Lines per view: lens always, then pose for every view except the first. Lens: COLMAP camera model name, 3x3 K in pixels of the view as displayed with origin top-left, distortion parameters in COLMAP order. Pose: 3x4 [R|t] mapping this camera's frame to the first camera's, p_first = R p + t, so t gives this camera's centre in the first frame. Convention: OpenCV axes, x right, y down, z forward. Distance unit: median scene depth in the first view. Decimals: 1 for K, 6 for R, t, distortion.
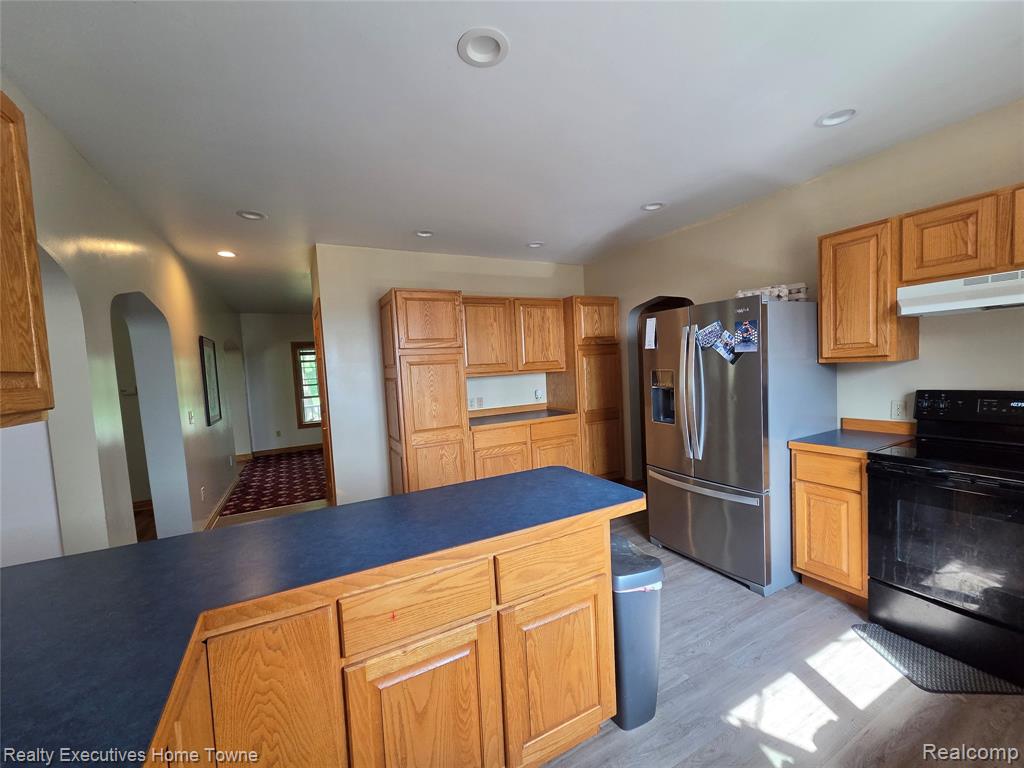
lens RADIAL K [[416.9, 0, 508.3], [0, 416.9, 392.3], [0, 0, 1]] dist [-0.003253, -0.000490]
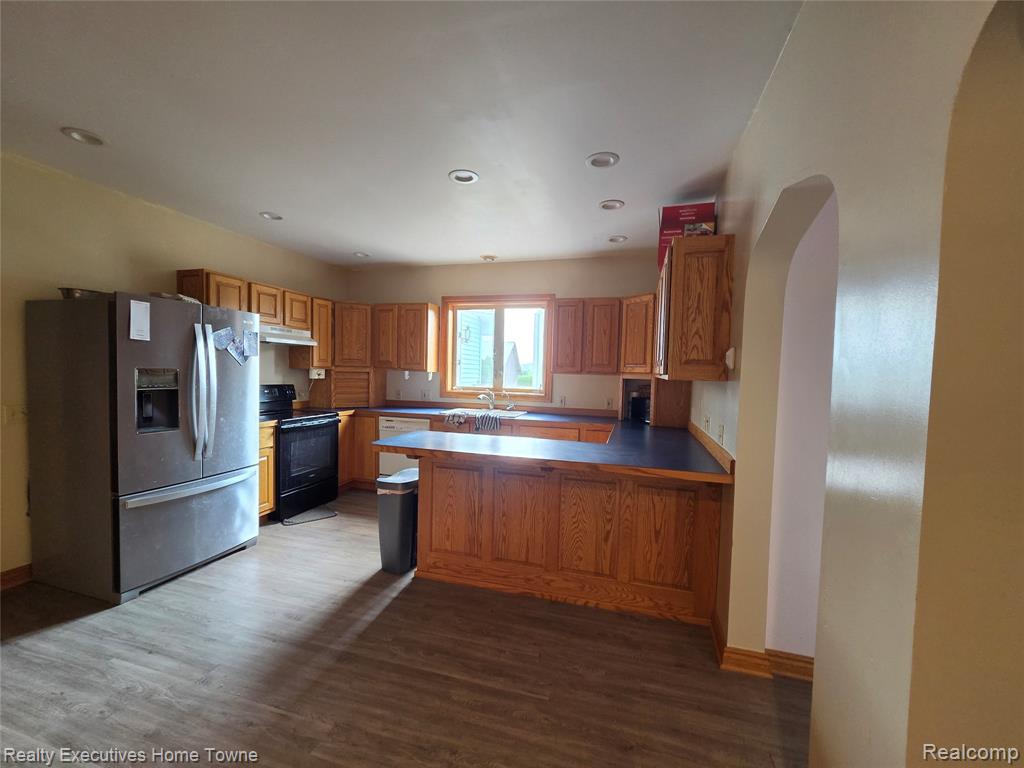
lens RADIAL K [[416.9, 0, 512.9], [0, 416.9, 387.1], [0, 0, 1]] dist [-0.003253, -0.000490]
pose [[-0.716001, 0.009260, 0.698038, -0.840878], [0.056604, 0.997390, 0.044829, -0.013233], [-0.695800, 0.071609, -0.714657, 1.292440]]
